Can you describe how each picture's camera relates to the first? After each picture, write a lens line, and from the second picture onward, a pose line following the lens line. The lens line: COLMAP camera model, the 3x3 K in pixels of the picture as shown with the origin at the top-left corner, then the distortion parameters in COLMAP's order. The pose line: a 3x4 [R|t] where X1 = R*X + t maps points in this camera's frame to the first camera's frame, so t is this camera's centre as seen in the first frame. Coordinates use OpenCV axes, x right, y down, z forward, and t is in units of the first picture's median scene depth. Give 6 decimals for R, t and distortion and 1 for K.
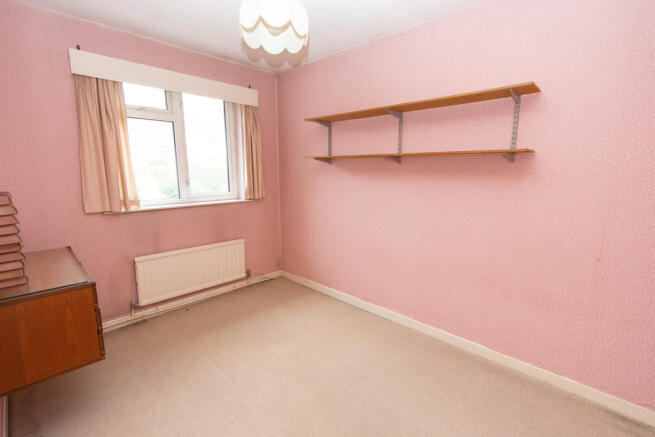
lens RADIAL K [[293.7, 0, 327.0], [0, 293.7, 219.2], [0, 0, 1]] dist [-0.005414, -0.000590]
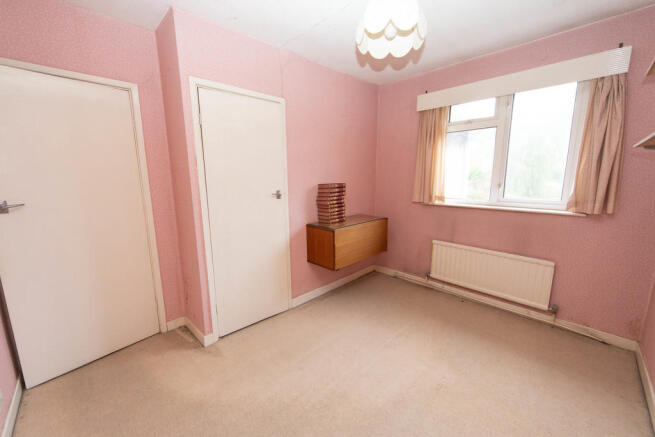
lens RADIAL K [[255.4, 0, 327.1], [0, 255.4, 217.0], [0, 0, 1]] dist [0.003355, 0.000035]
pose [[-0.033481, 0.161262, -0.986344, 0.444723], [-0.157820, 0.973662, 0.164546, -0.076358], [0.986900, 0.161174, -0.007149, 0.474938]]
